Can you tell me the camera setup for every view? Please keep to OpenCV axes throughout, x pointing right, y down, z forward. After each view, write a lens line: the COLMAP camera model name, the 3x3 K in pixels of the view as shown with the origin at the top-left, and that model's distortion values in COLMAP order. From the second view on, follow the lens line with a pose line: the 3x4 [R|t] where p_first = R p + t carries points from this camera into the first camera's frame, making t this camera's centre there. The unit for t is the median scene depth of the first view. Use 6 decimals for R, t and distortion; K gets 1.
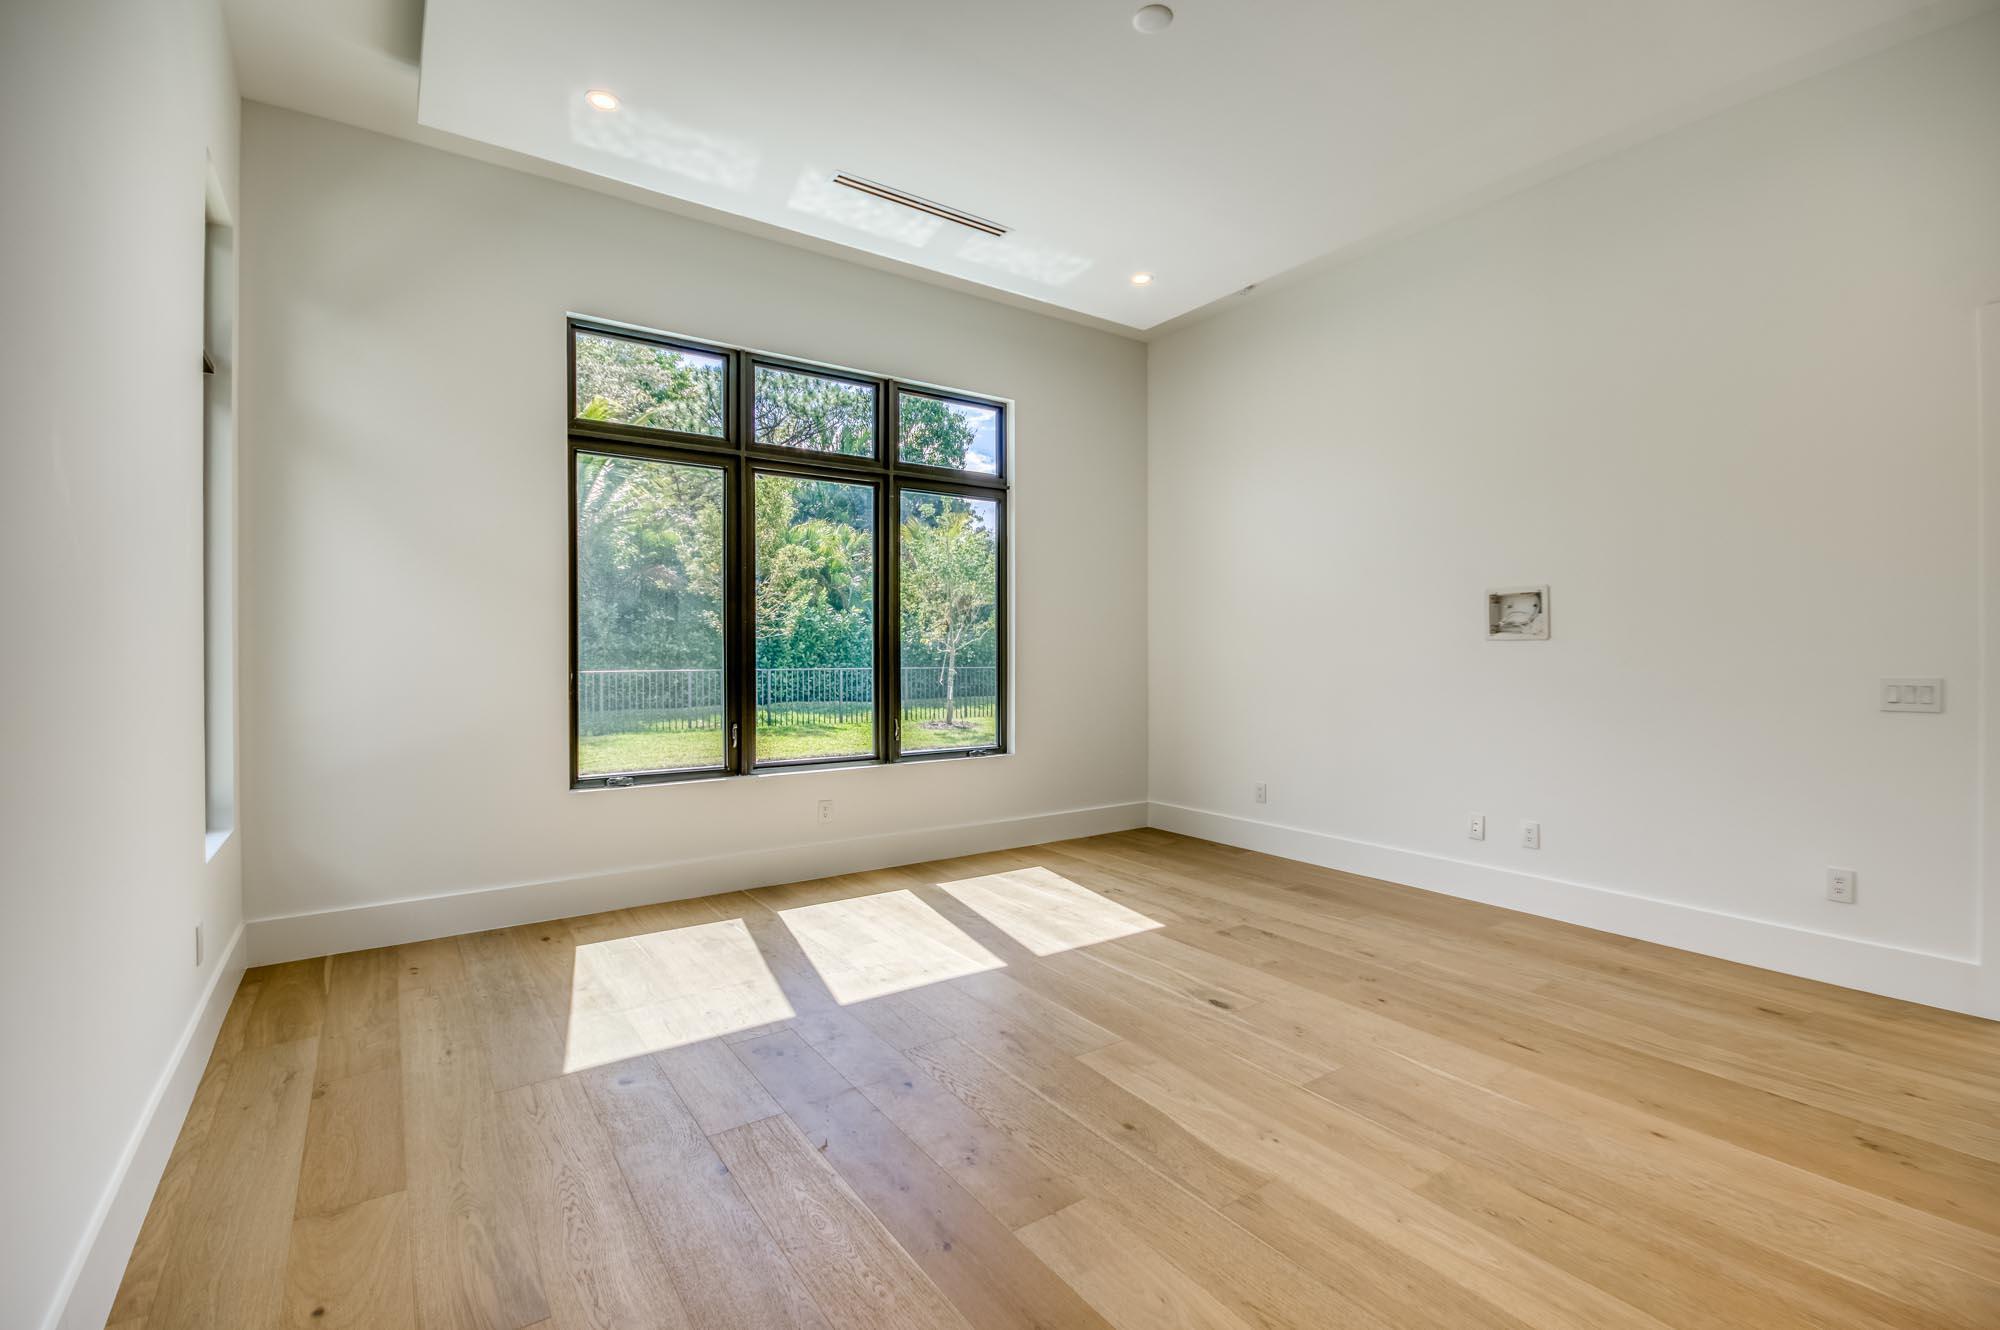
lens RADIAL K [[891.0, 0, 1017.9], [0, 891.0, 656.4], [0, 0, 1]] dist [-0.009633, -0.000085]
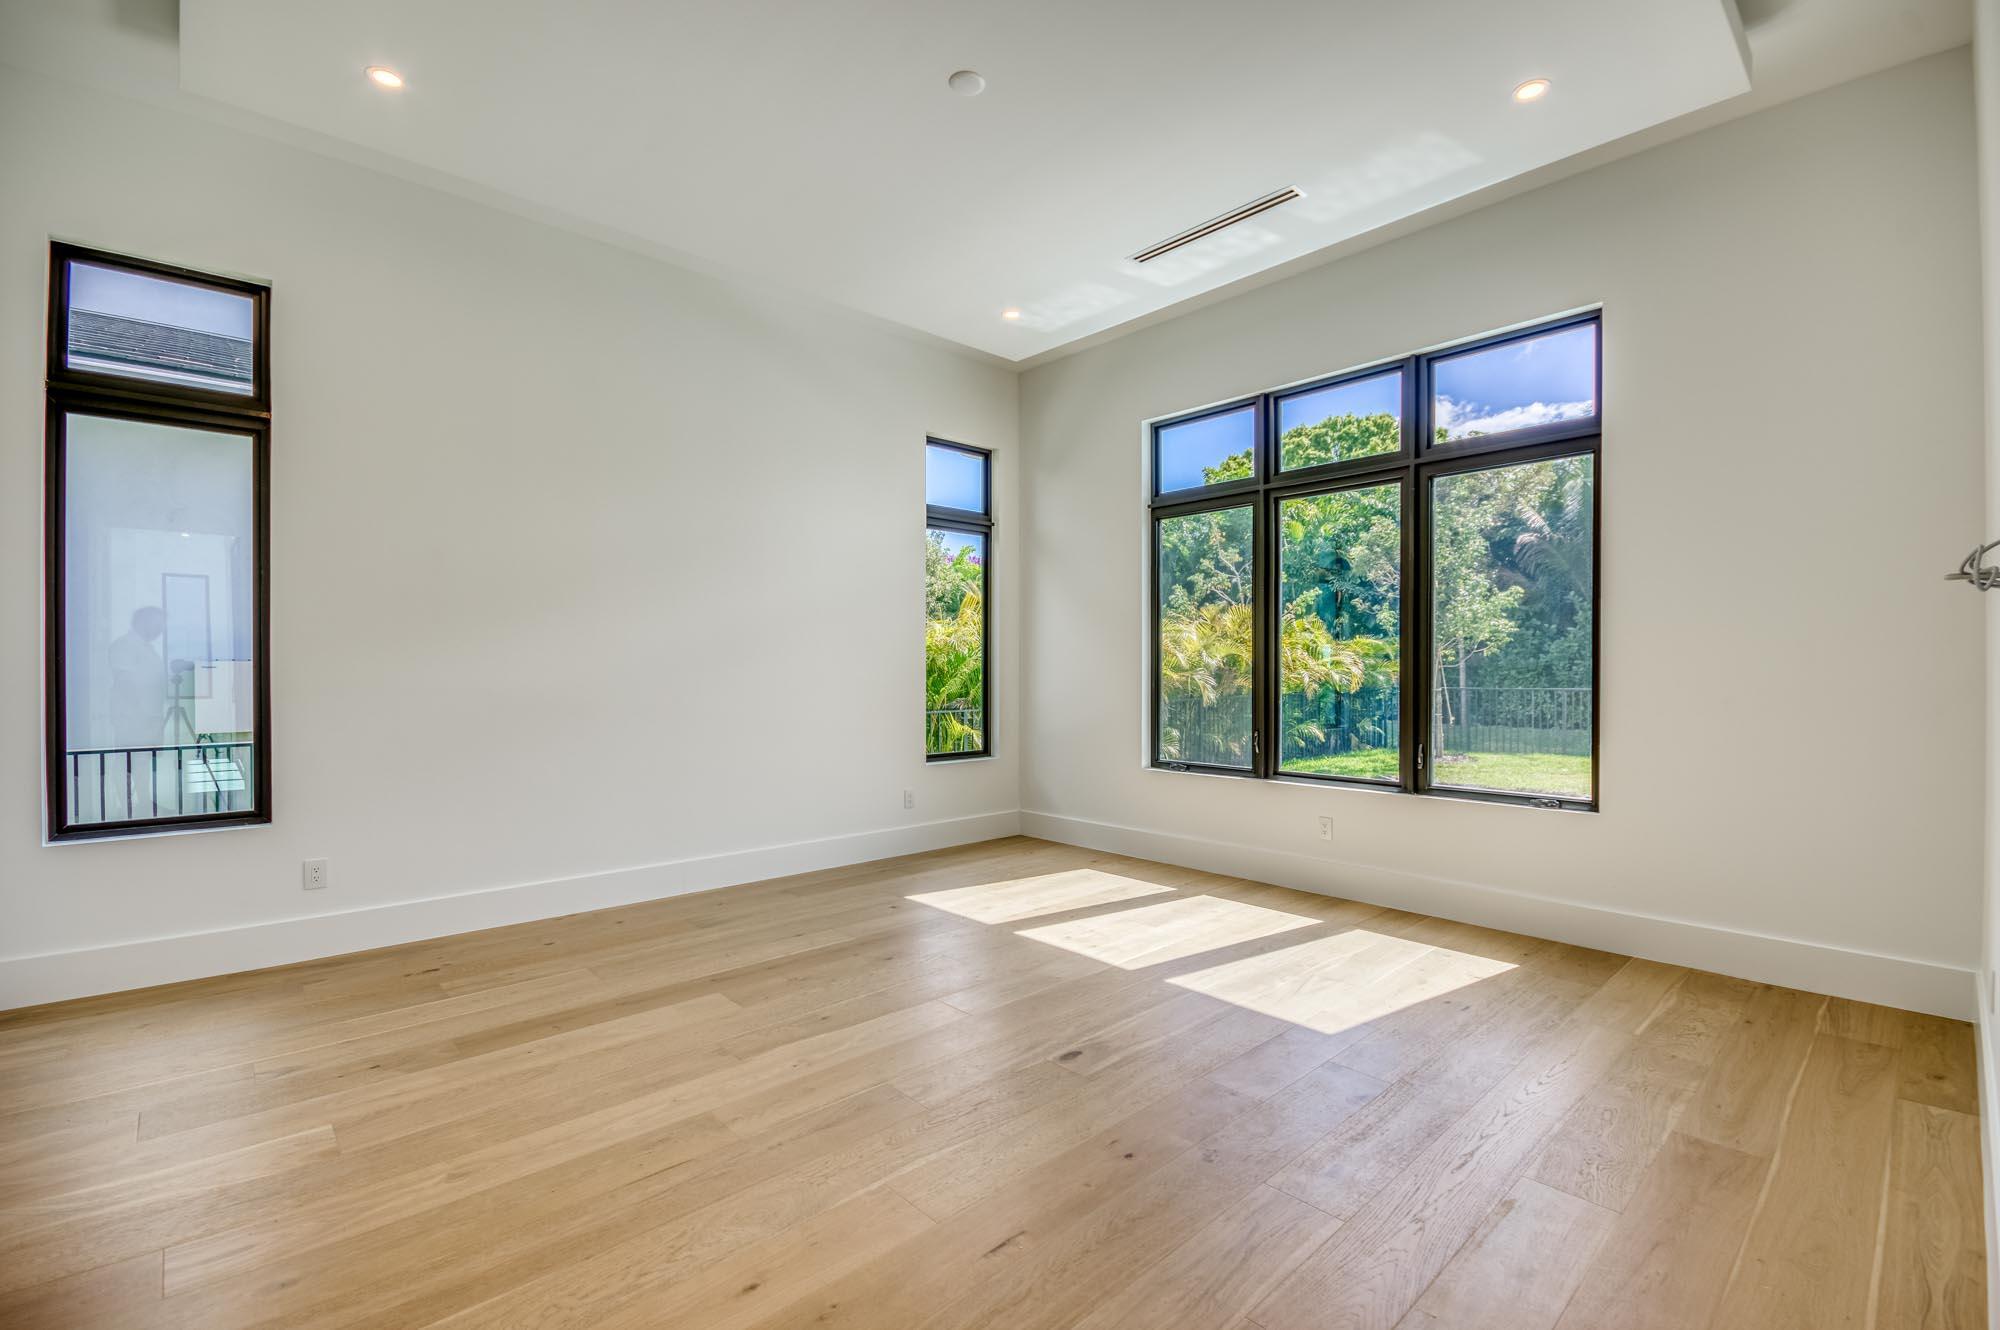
lens RADIAL K [[891.0, 0, 1011.5], [0, 891.0, 670.0], [0, 0, 1]] dist [-0.009633, -0.000085]
pose [[0.121034, 0.000735, -0.992648, 0.844410], [-0.005504, 0.999985, 0.000069, 0.000579], [0.992633, 0.005455, 0.121036, 0.628784]]
